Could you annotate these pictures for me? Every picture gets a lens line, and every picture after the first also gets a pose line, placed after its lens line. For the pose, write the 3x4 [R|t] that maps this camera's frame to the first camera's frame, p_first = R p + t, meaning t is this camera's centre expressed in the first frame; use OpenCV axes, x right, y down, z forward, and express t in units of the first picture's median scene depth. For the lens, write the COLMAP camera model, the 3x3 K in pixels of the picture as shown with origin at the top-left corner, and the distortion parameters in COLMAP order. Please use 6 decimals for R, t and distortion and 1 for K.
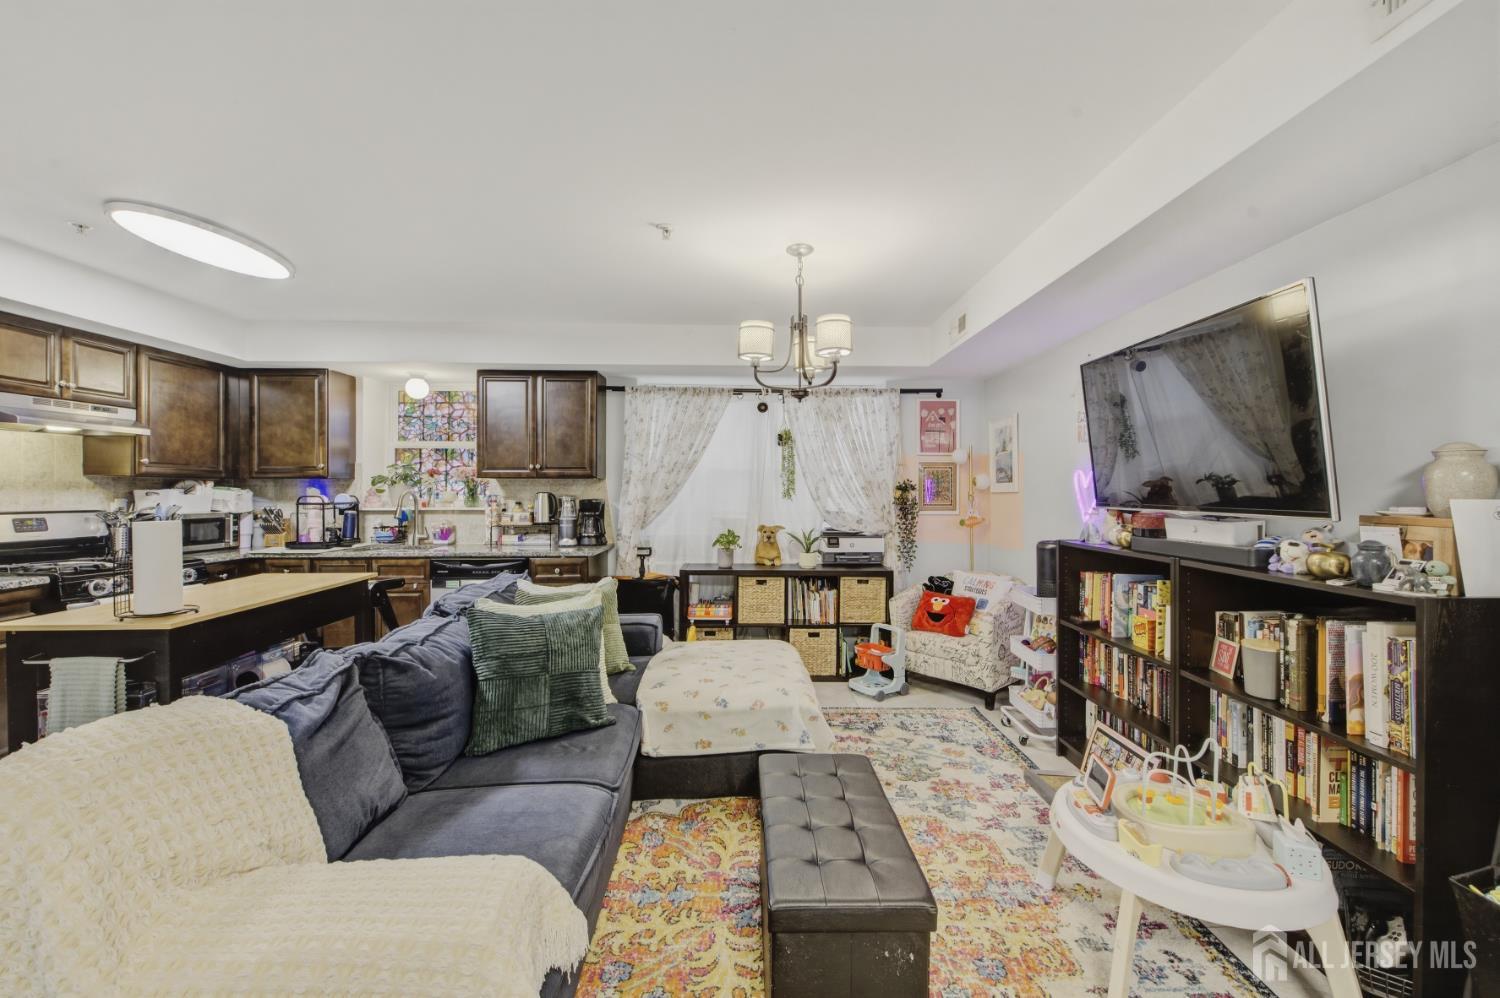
lens RADIAL K [[591.3, 0, 761.5], [0, 591.3, 485.4], [0, 0, 1]] dist [-0.000571, -0.001381]
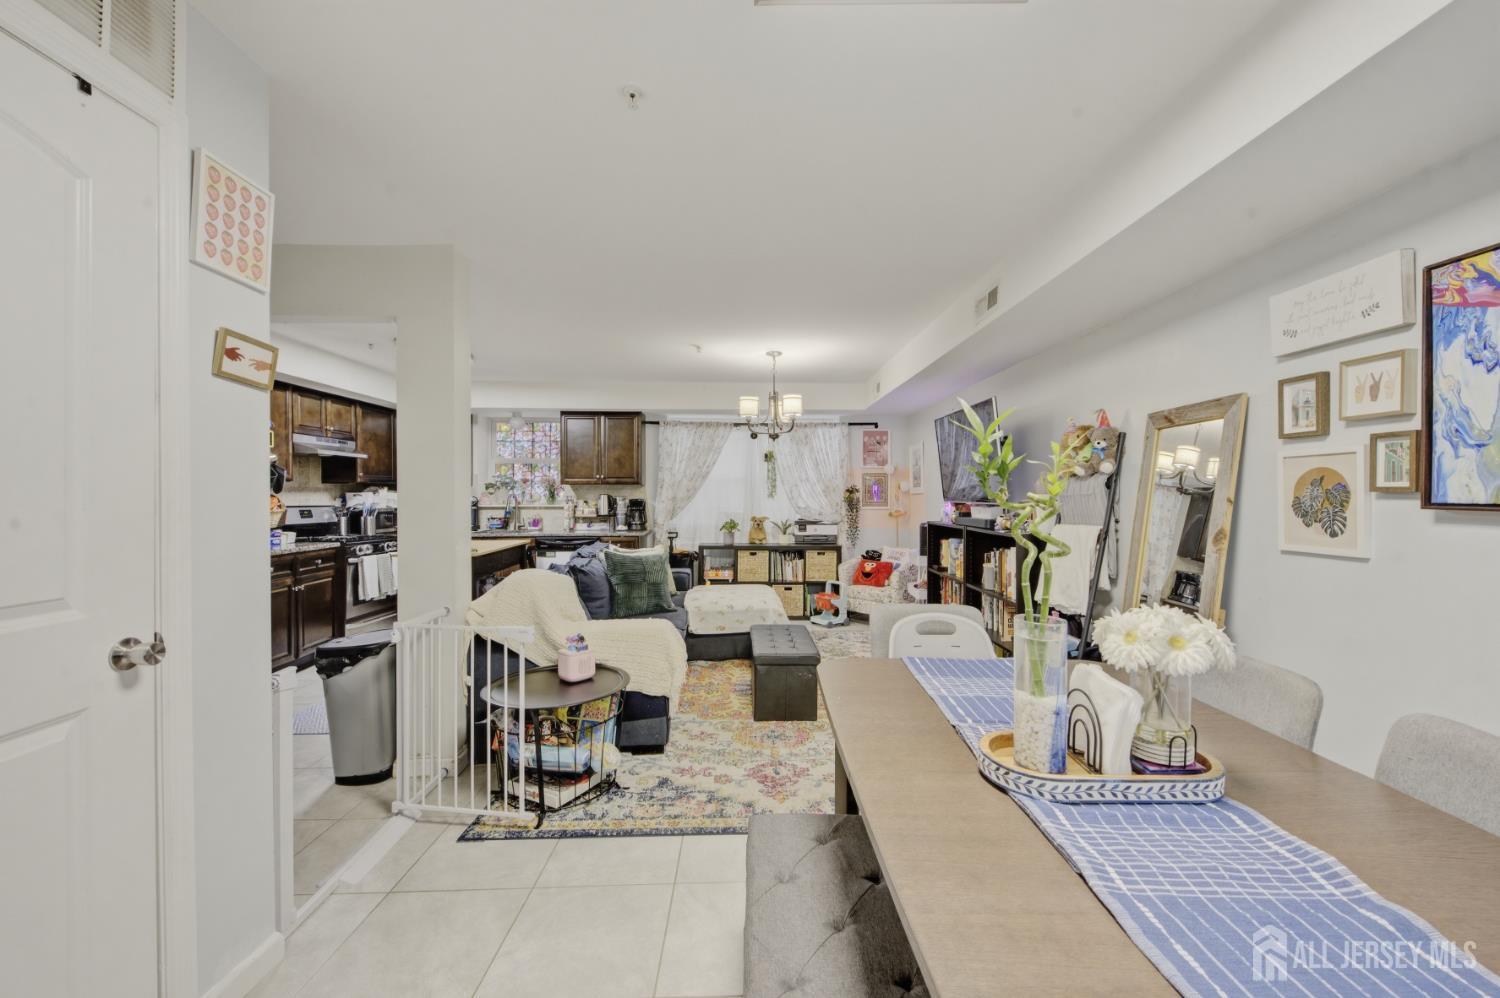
lens RADIAL K [[591.3, 0, 761.0], [0, 591.3, 500.6], [0, 0, 1]] dist [-0.000571, -0.001381]
pose [[0.999959, -0.001724, 0.008904, 0.006784], [0.001556, 0.999820, 0.018883, 0.000535], [-0.008935, -0.018868, 0.999782, -0.489308]]
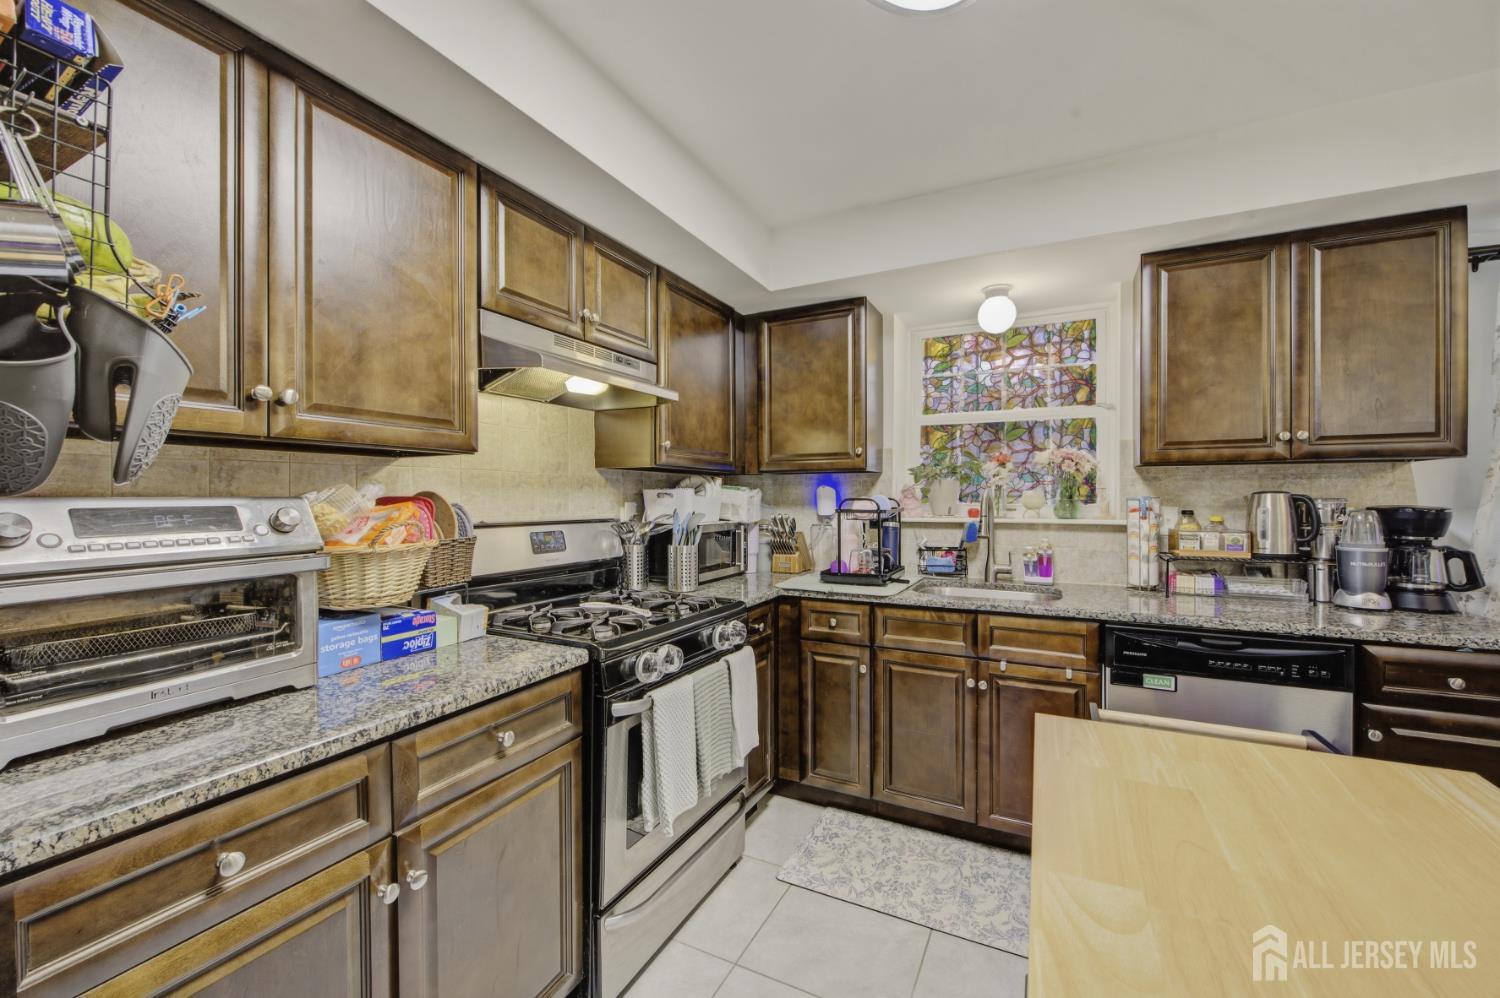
lens RADIAL K [[591.3, 0, 771.0], [0, 591.3, 494.9], [0, 0, 1]] dist [-0.000571, -0.001381]
pose [[0.889023, -0.001758, -0.457859, -0.539655], [0.006081, 0.999950, 0.007969, 0.008113], [0.457822, -0.009869, 0.888989, 0.396793]]
